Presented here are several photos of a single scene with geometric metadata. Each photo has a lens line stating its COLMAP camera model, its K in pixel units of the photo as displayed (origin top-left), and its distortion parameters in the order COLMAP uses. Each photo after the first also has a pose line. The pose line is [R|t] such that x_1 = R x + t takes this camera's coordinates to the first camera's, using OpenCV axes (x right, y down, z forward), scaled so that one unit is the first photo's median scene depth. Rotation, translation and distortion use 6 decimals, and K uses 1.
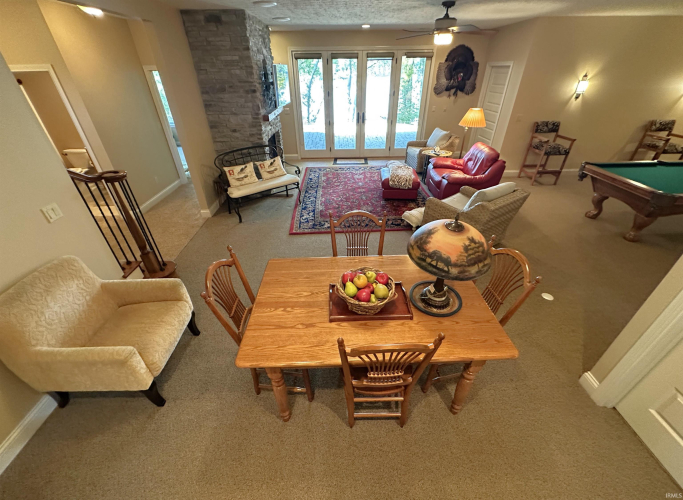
lens RADIAL K [[276.3, 0, 341.4], [0, 276.3, 245.5], [0, 0, 1]] dist [0.000289, 0.000221]
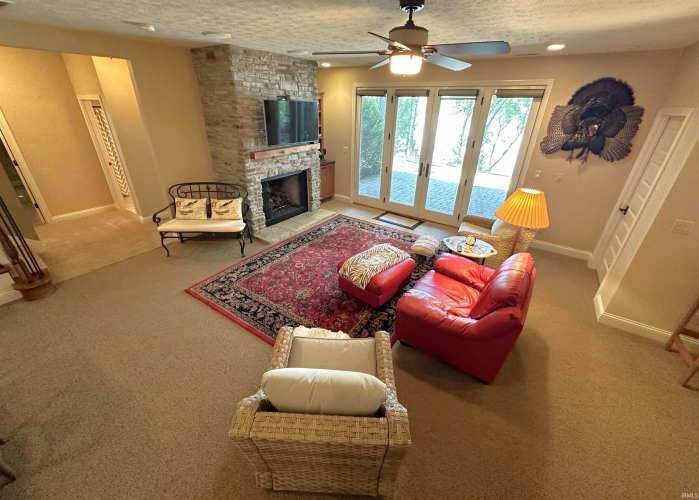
lens RADIAL K [[279.1, 0, 348.5], [0, 279.1, 239.8], [0, 0, 1]] dist [-0.001181, 0.000025]
pose [[0.808806, 0.282694, -0.515671, 0.441815], [-0.342501, 0.939253, -0.022292, -0.245506], [0.478044, 0.194647, 0.856497, 0.359642]]
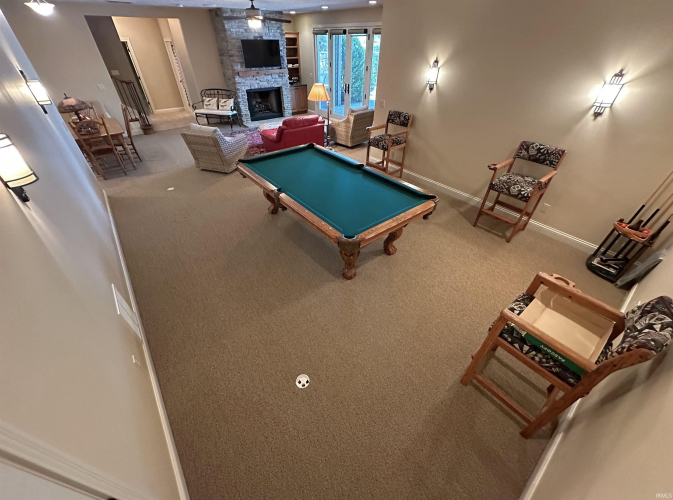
lens RADIAL K [[269.1, 0, 336.5], [0, 269.1, 250.0], [0, 0, 1]] dist [-0.000916, -0.000257]
pose [[0.604426, 0.503148, -0.617666, 1.371303], [-0.439302, 0.857289, 0.268457, -0.206027], [0.664592, 0.109080, 0.739202, 0.259986]]
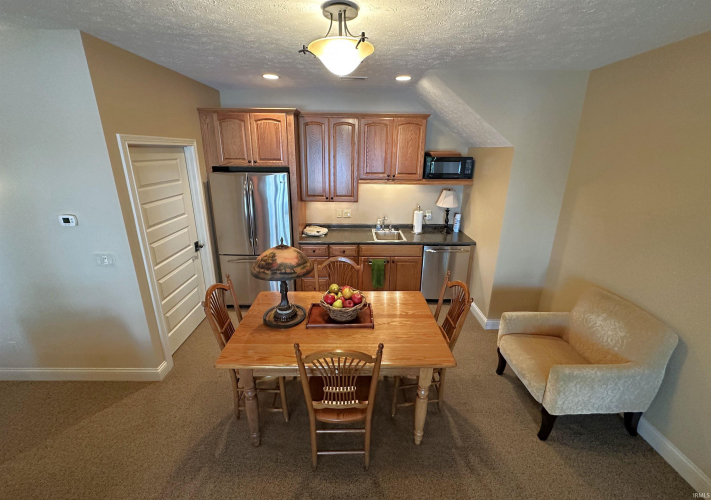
lens RADIAL K [[285.4, 0, 354.5], [0, 285.4, 231.2], [0, 0, 1]] dist [0.000831, 0.000095]
pose [[-0.999832, -0.004528, 0.017763, 0.001010], [0.010394, 0.658137, 0.752827, -0.324054], [-0.015100, 0.752885, -0.657979, 0.510768]]
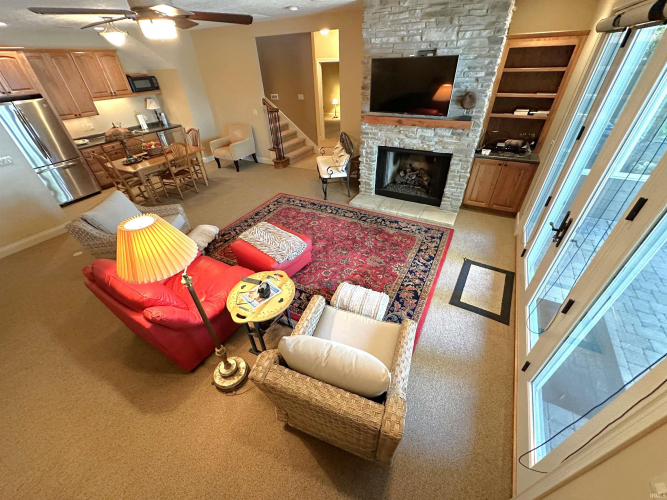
lens RADIAL K [[266.0, 0, 333.5], [0, 266.0, 250.0], [0, 0, 1]] dist [0.000303, -0.000045]
pose [[-0.503014, 0.531358, -0.681642, 0.526209], [-0.431322, 0.529116, 0.730752, -0.703714], [0.748958, 0.661585, -0.036967, 1.050344]]
